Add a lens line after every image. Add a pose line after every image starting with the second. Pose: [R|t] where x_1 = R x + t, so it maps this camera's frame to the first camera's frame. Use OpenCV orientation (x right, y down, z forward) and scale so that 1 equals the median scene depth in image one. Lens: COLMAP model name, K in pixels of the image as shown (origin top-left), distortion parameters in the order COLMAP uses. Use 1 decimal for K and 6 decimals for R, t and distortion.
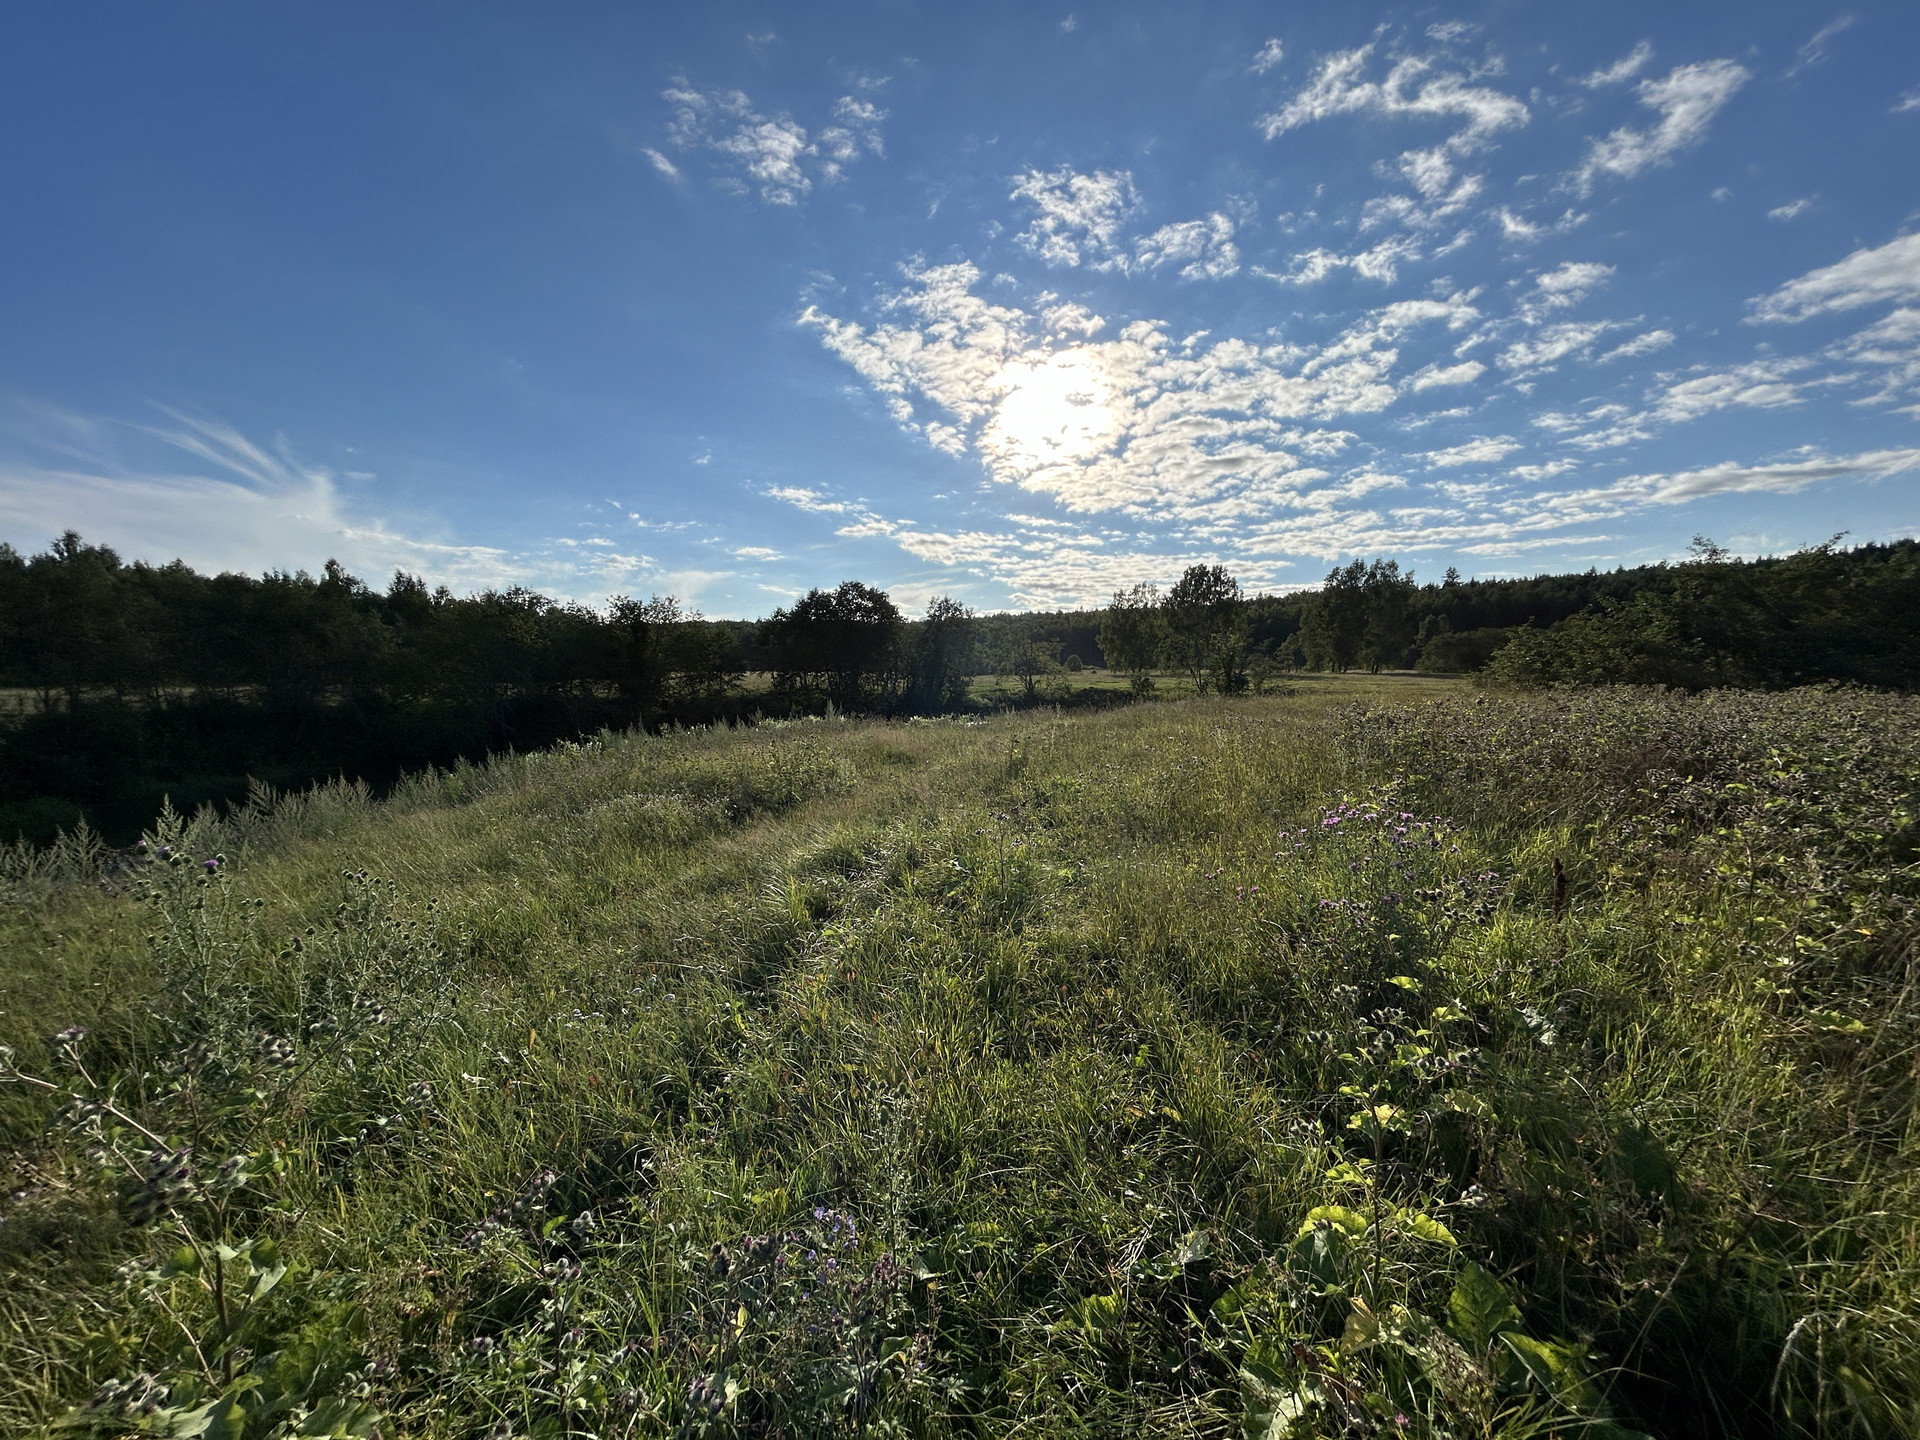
lens RADIAL K [[771.5, 0, 956.5], [0, 771.5, 722.5], [0, 0, 1]] dist [-0.001242, 0.000279]
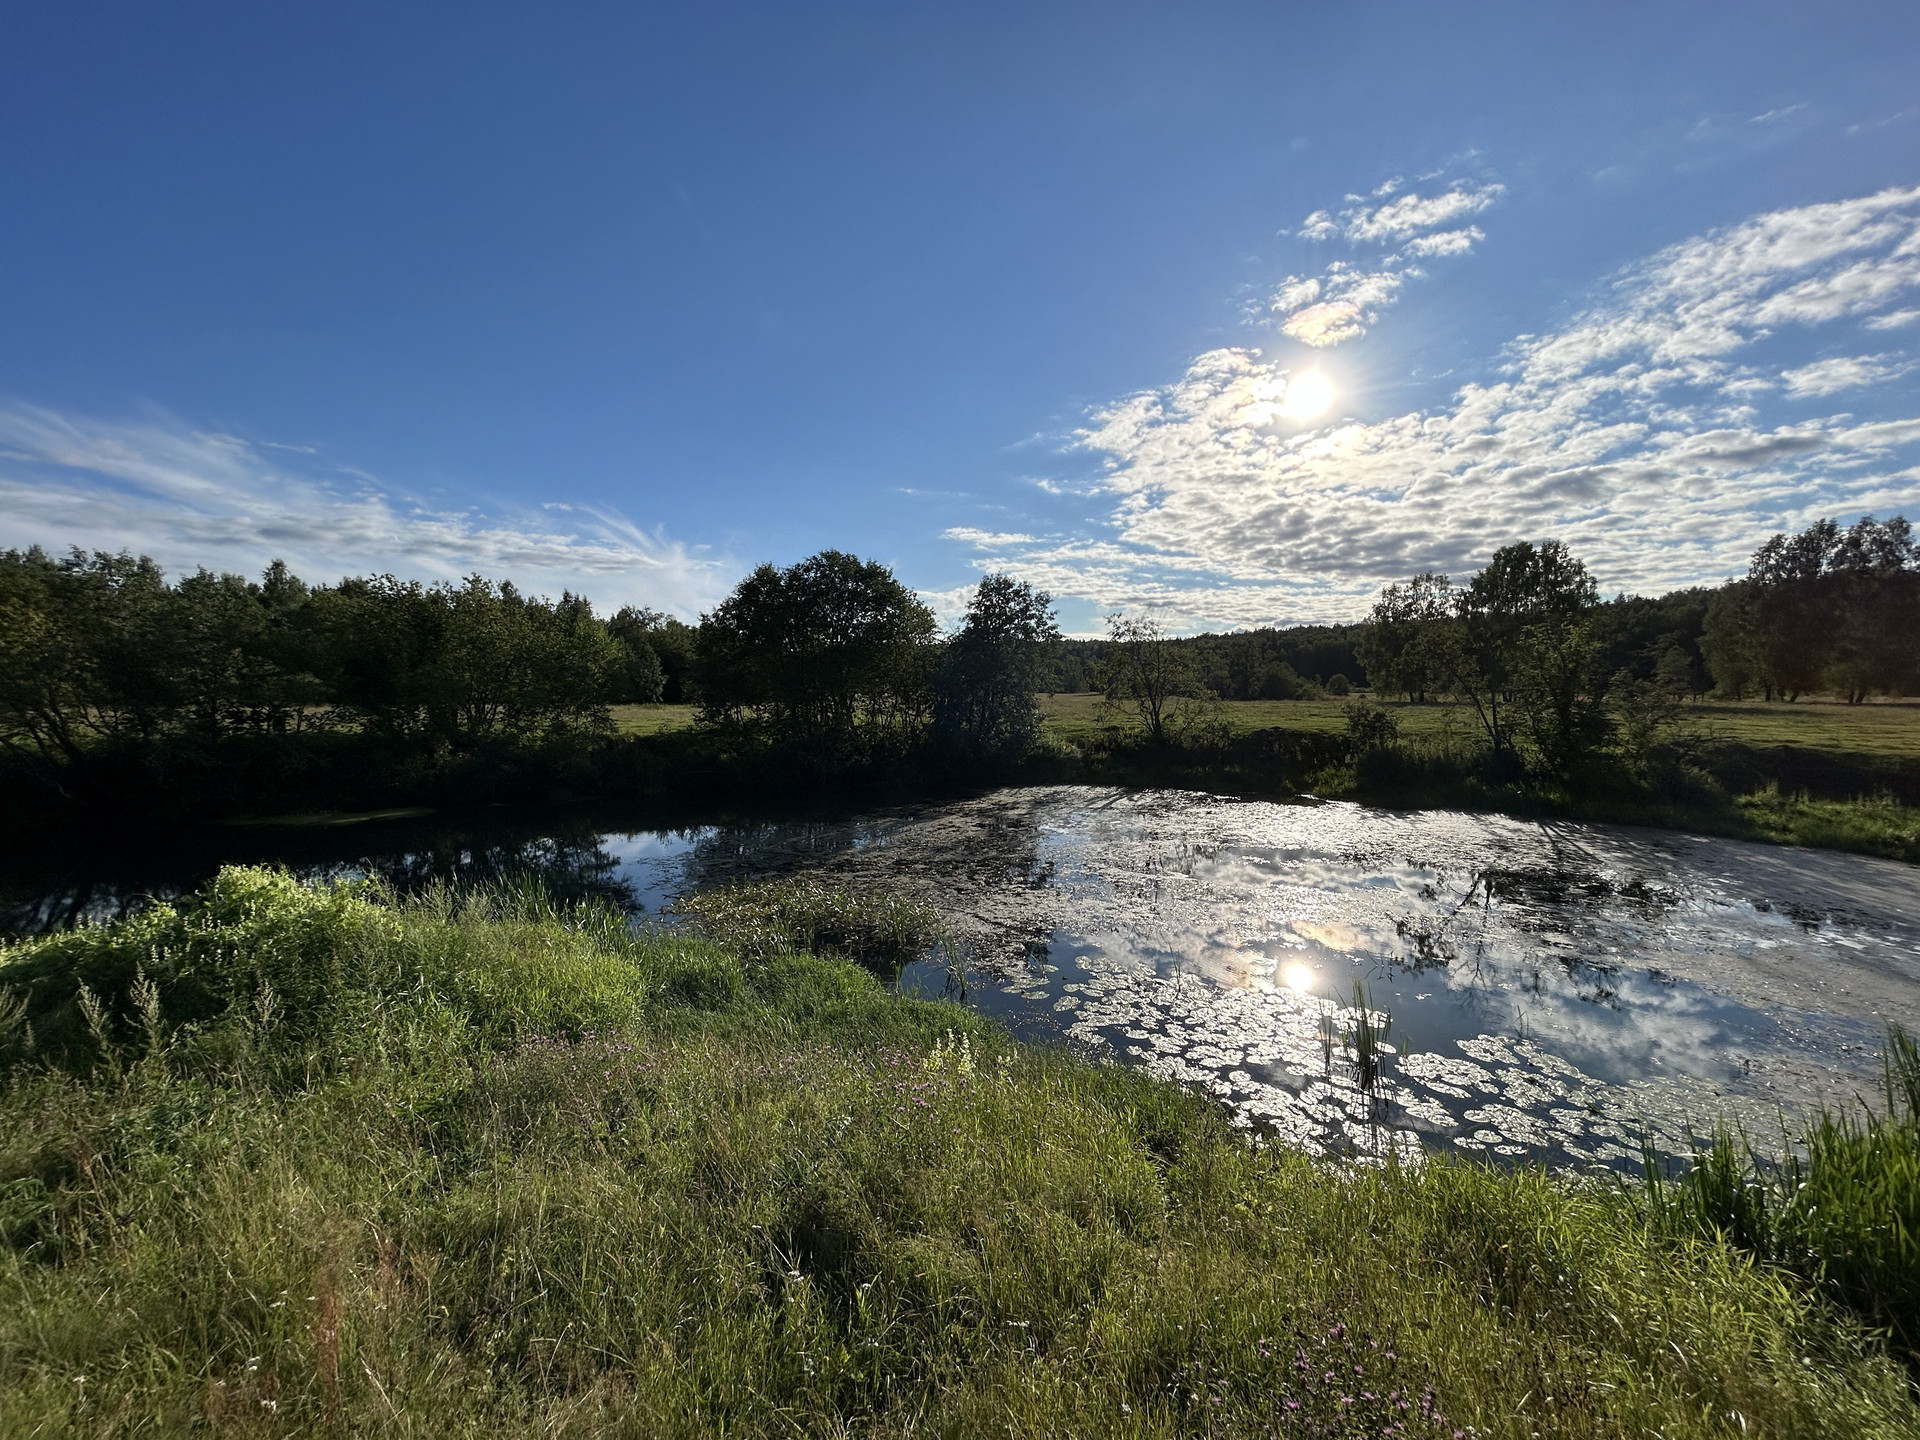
lens RADIAL K [[771.5, 0, 953.5], [0, 771.5, 725.8], [0, 0, 1]] dist [-0.001242, 0.000279]
pose [[0.943494, 0.020577, -0.330750, 0.344615], [-0.028186, 0.999437, -0.018226, -0.073791], [0.330188, 0.026518, 0.943543, 0.953420]]
